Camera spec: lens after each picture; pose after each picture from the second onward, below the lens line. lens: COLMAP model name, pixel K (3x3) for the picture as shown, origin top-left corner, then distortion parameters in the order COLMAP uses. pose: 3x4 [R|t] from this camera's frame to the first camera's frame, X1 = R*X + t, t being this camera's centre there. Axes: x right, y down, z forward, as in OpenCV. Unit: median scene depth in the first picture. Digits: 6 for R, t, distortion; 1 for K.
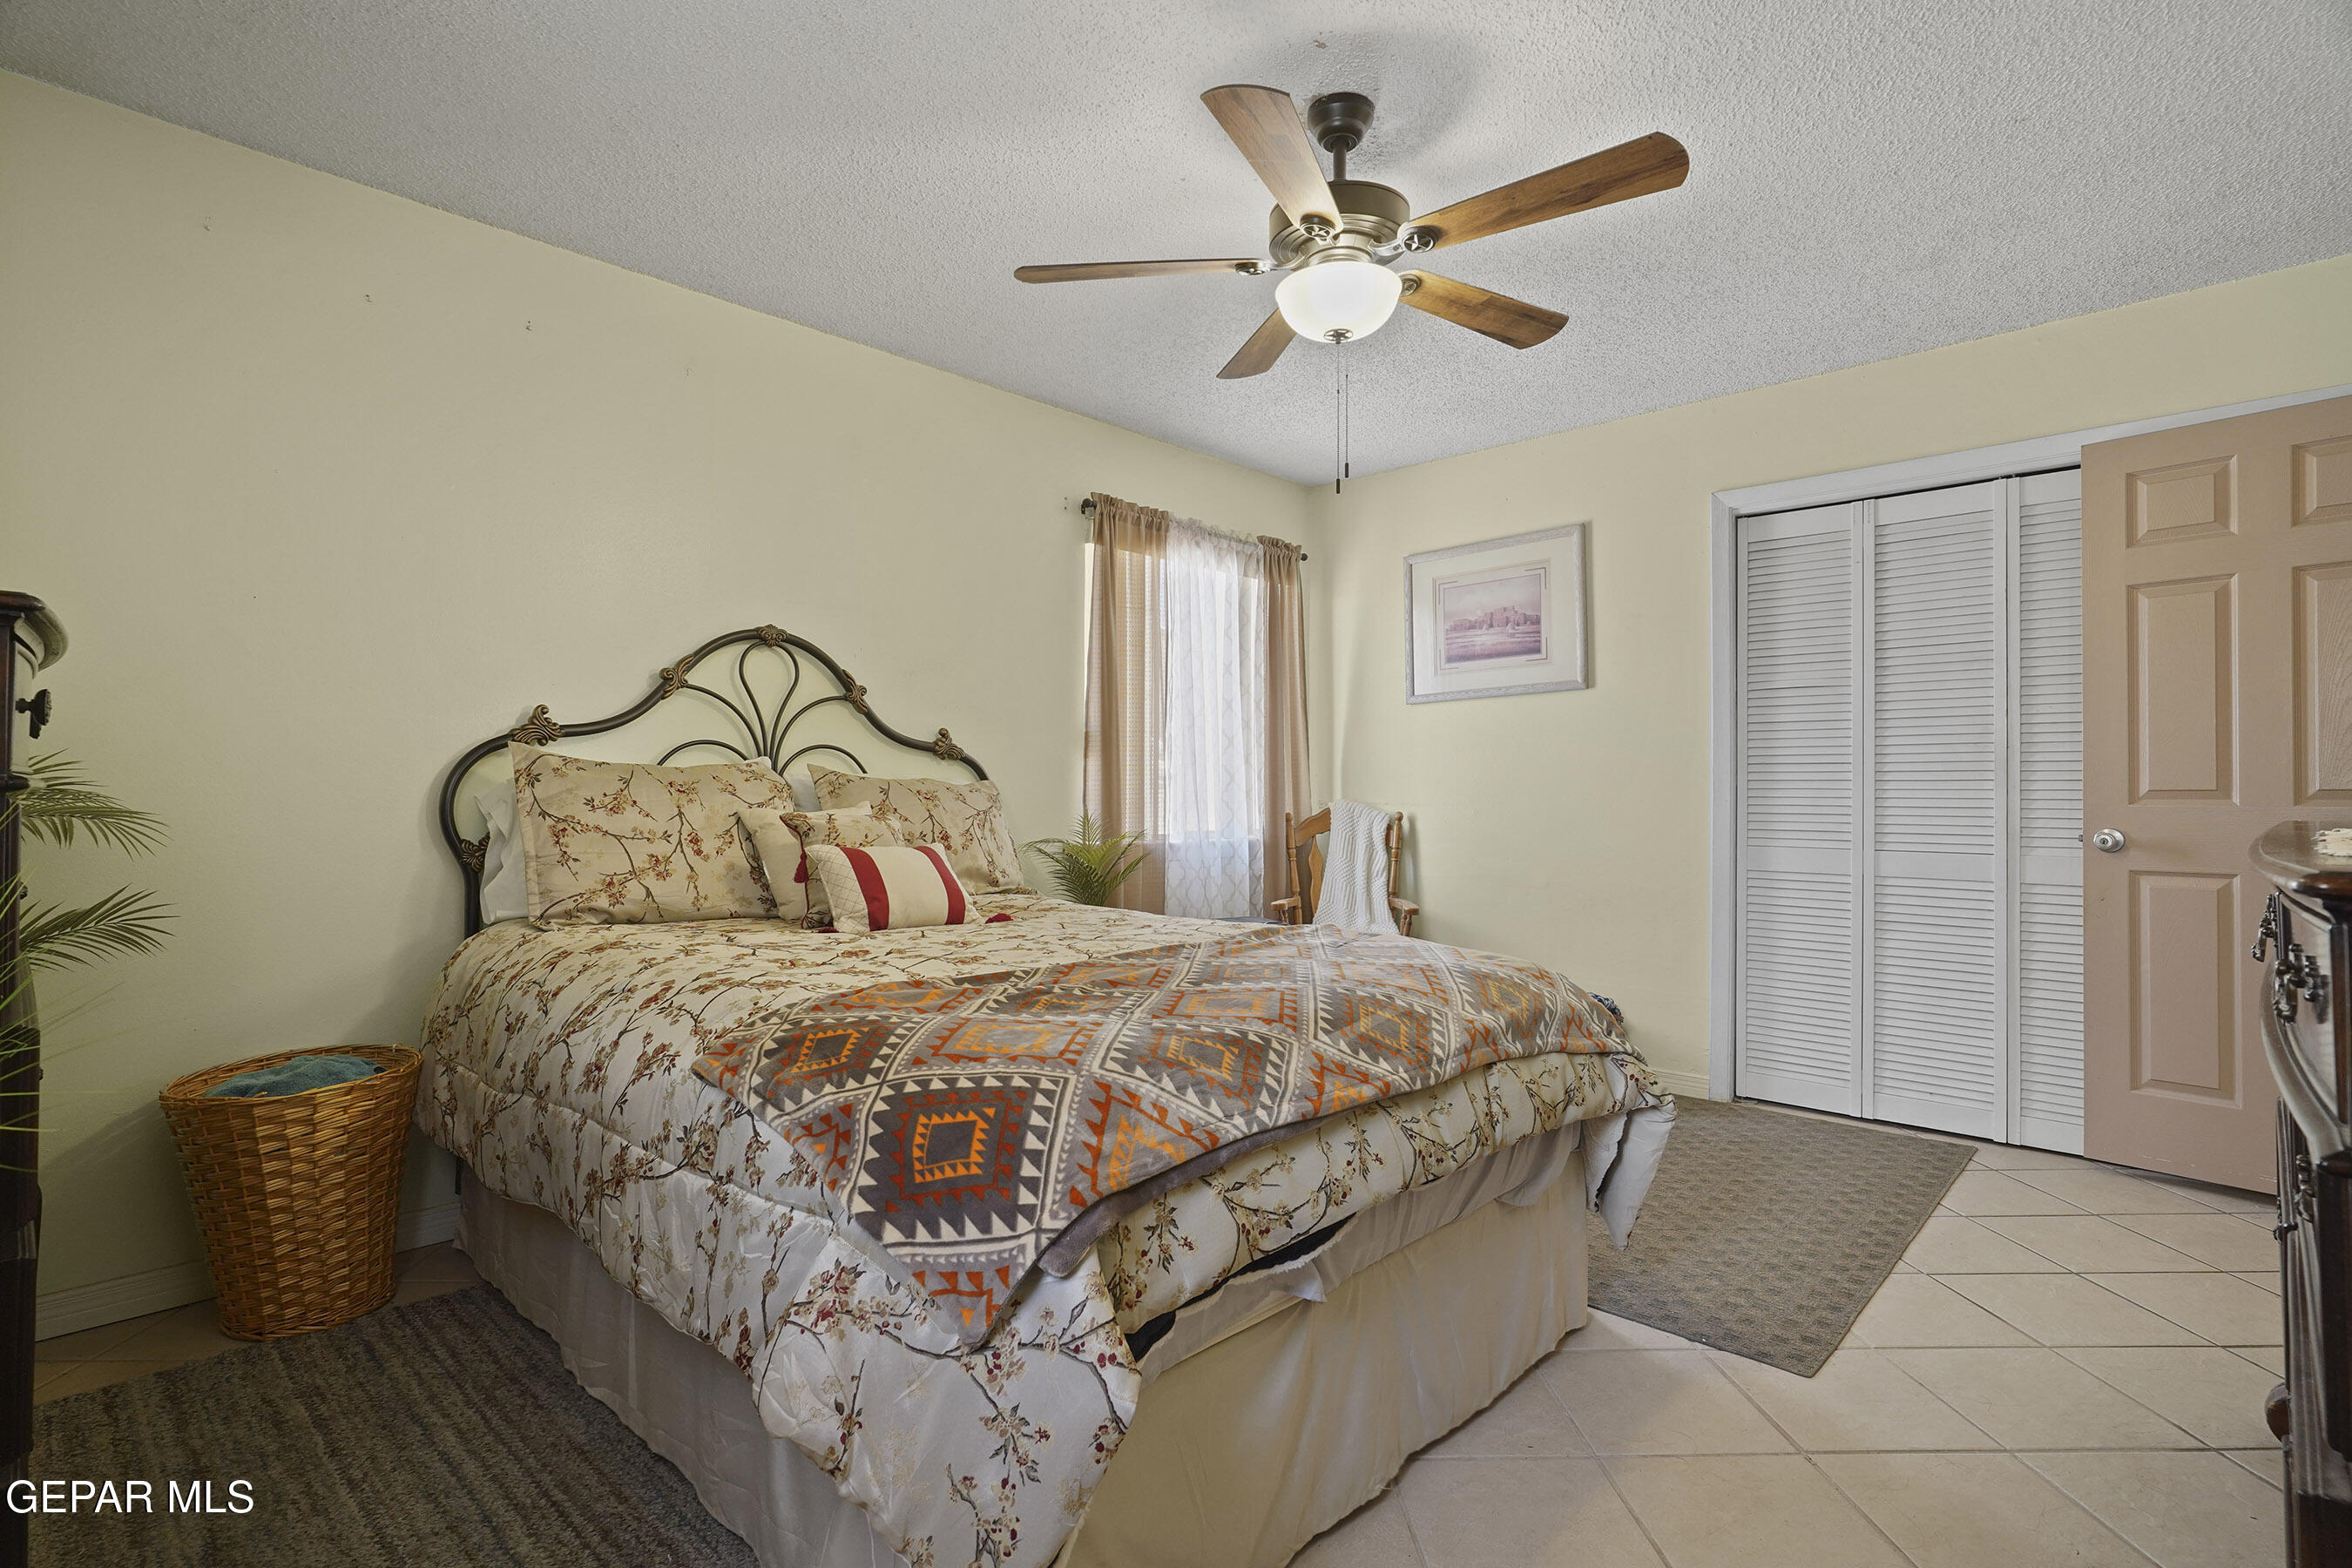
lens RADIAL K [[1142.5, 0, 1171.3], [0, 1142.5, 778.1], [0, 0, 1]] dist [-0.008320, 0.002471]
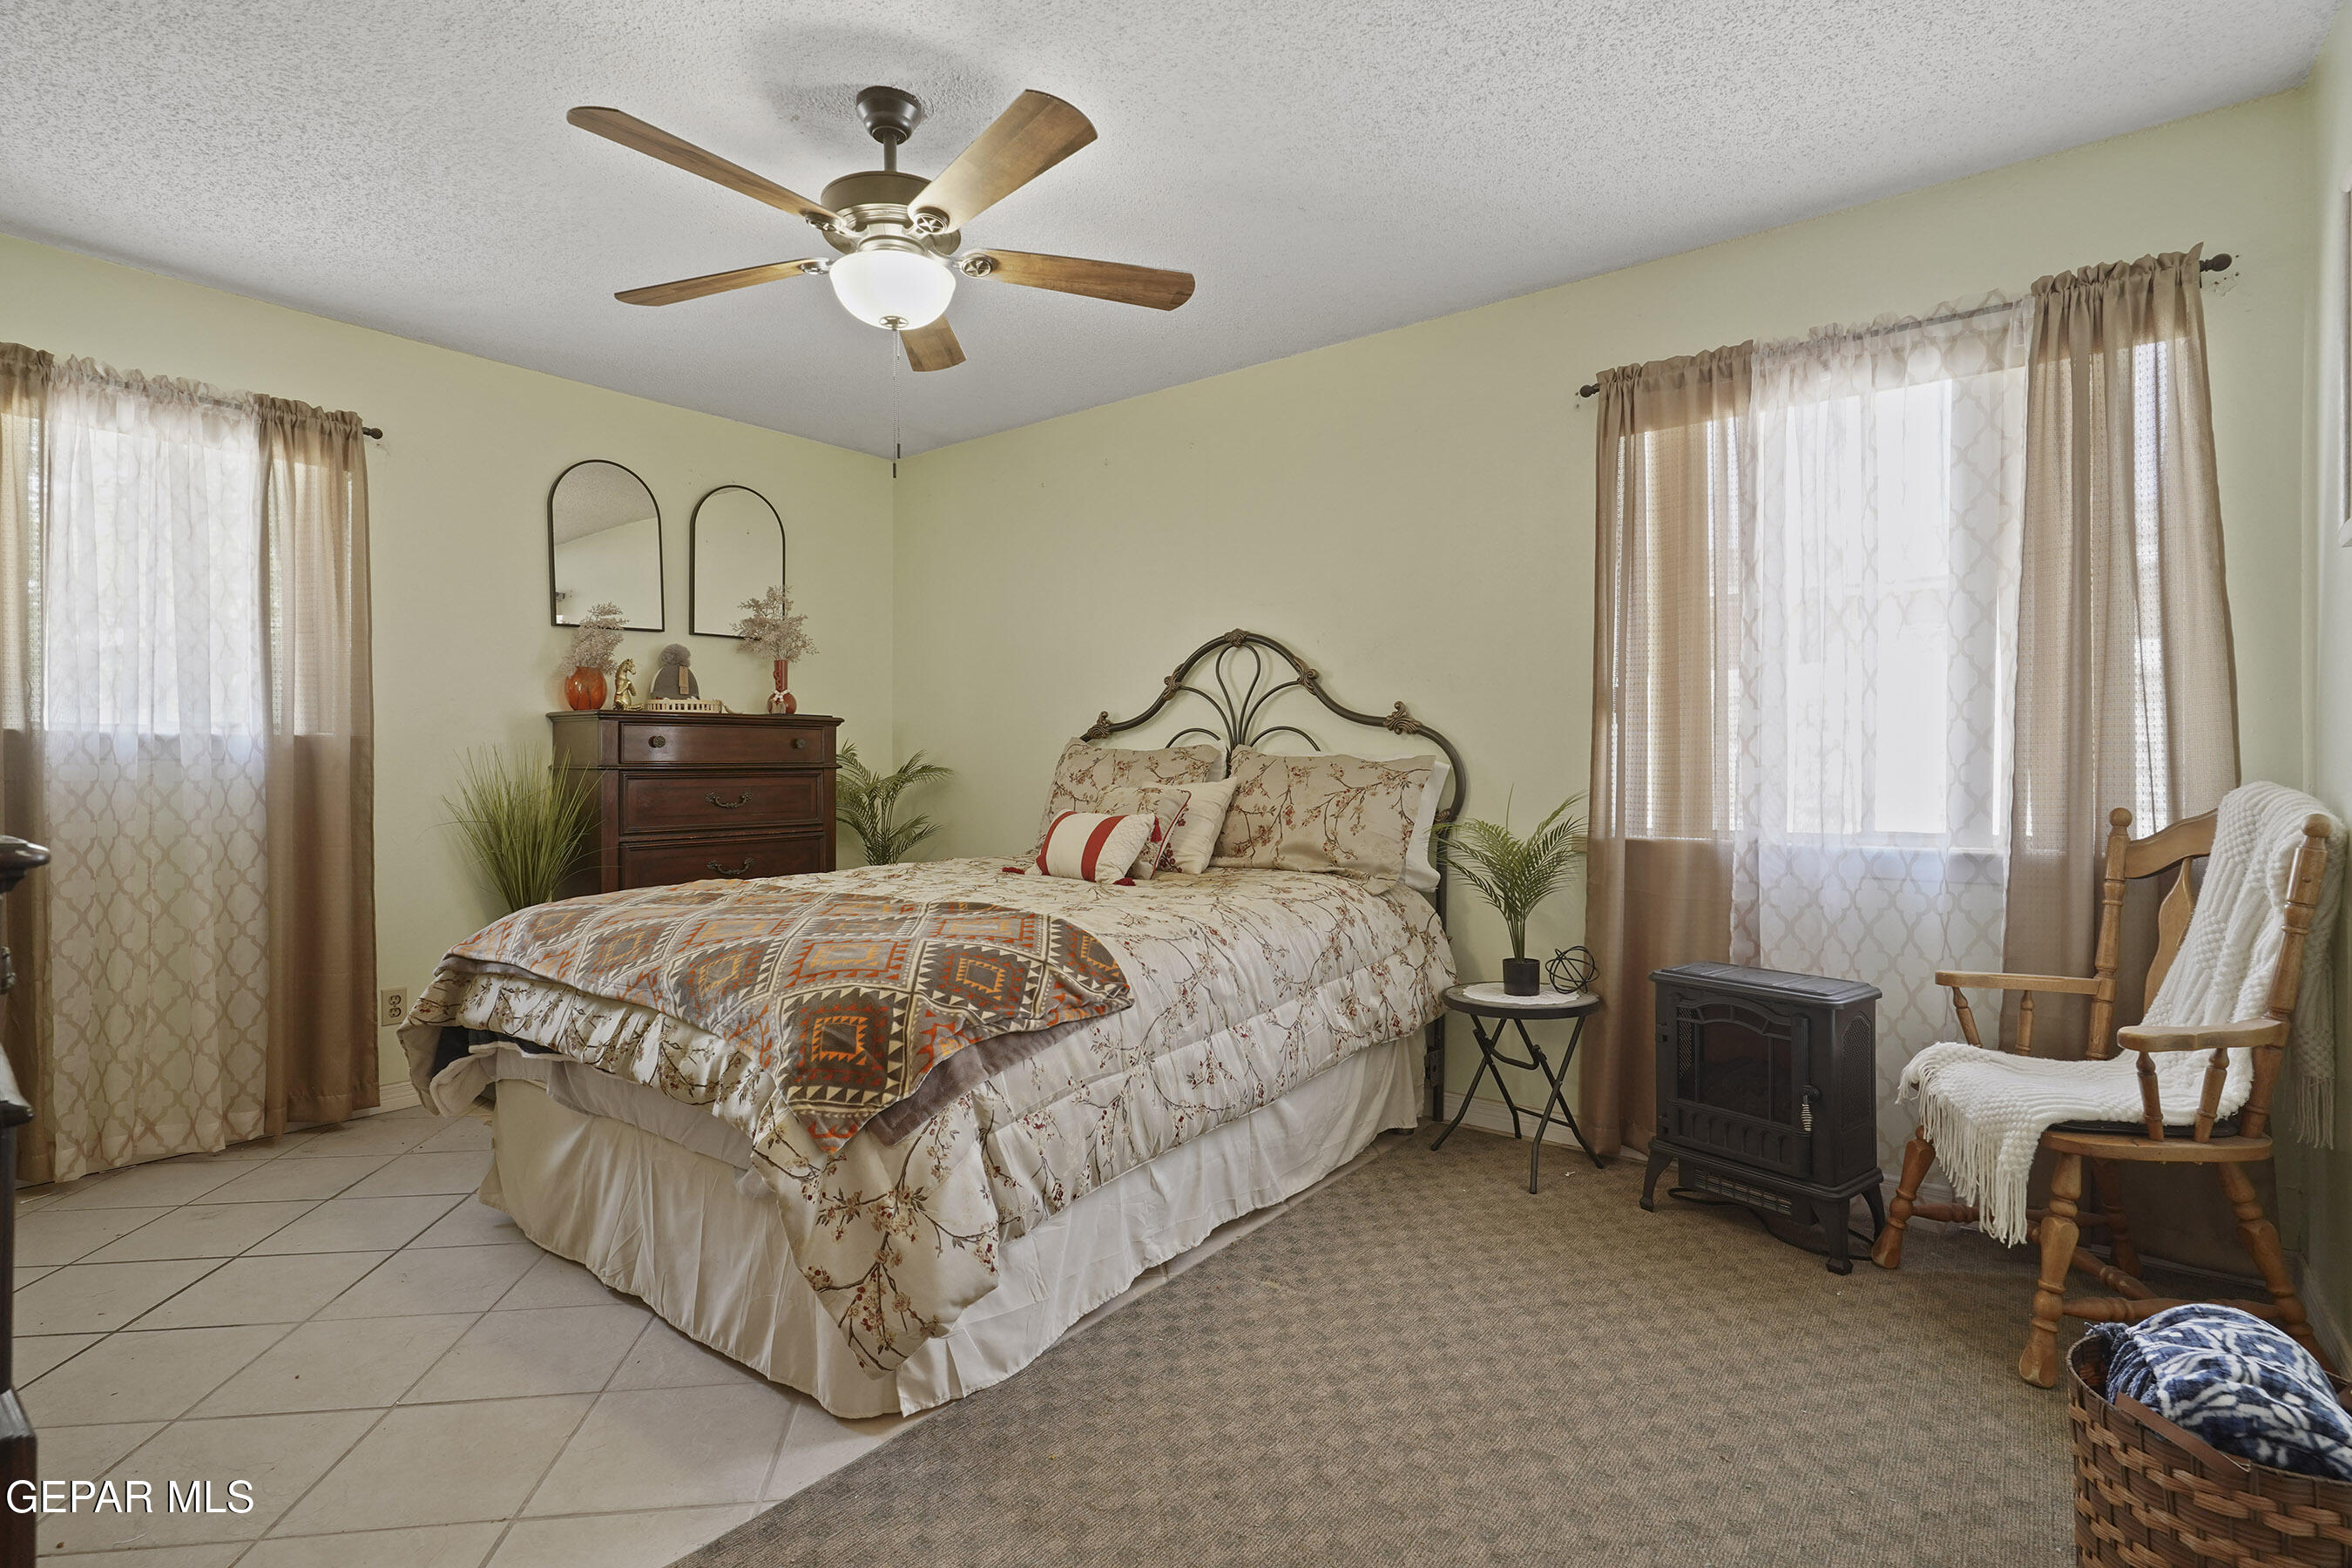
lens RADIAL K [[1142.5, 0, 1170.7], [0, 1142.5, 779.1], [0, 0, 1]] dist [-0.008320, 0.002471]
pose [[0.089383, 0.011680, -0.995929, 0.730480], [0.014815, 0.999805, 0.013056, 0.006499], [0.995887, -0.015922, 0.089193, 0.710863]]
